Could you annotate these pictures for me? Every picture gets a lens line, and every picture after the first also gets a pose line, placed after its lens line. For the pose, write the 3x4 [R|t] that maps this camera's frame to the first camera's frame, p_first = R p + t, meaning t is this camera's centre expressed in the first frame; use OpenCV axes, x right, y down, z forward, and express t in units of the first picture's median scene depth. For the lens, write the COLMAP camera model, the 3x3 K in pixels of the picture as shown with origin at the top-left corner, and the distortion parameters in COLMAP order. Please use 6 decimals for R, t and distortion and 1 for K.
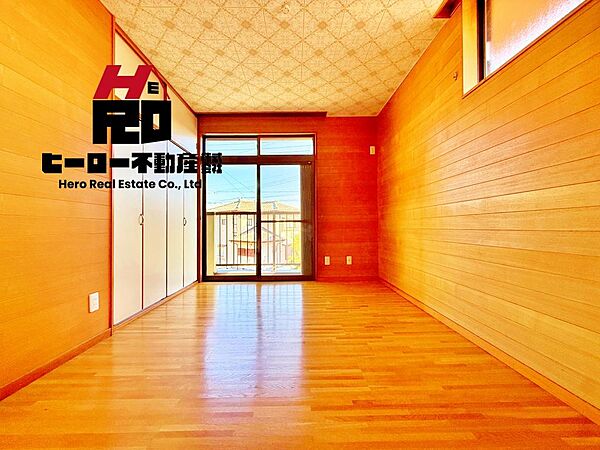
lens RADIAL K [[242.8, 0, 298.7], [0, 242.8, 224.9], [0, 0, 1]] dist [0.000803, 0.000473]
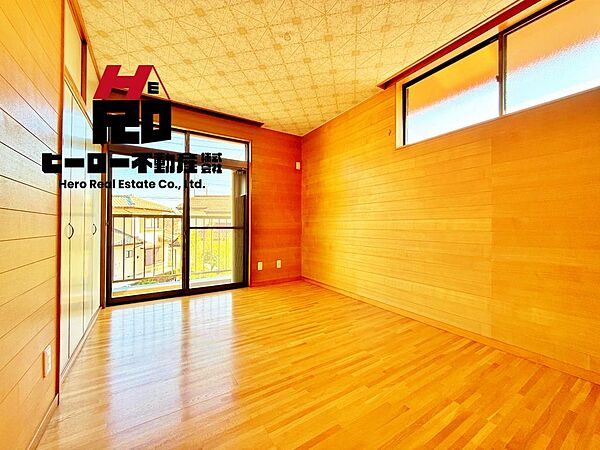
lens RADIAL K [[242.8, 0, 299.8], [0, 242.8, 223.4], [0, 0, 1]] dist [0.000803, 0.000473]
pose [[0.847263, 0.014190, 0.530984, -0.297595], [-0.012823, 0.999898, -0.006260, -0.030826], [-0.531019, -0.001505, 0.847358, 0.032240]]
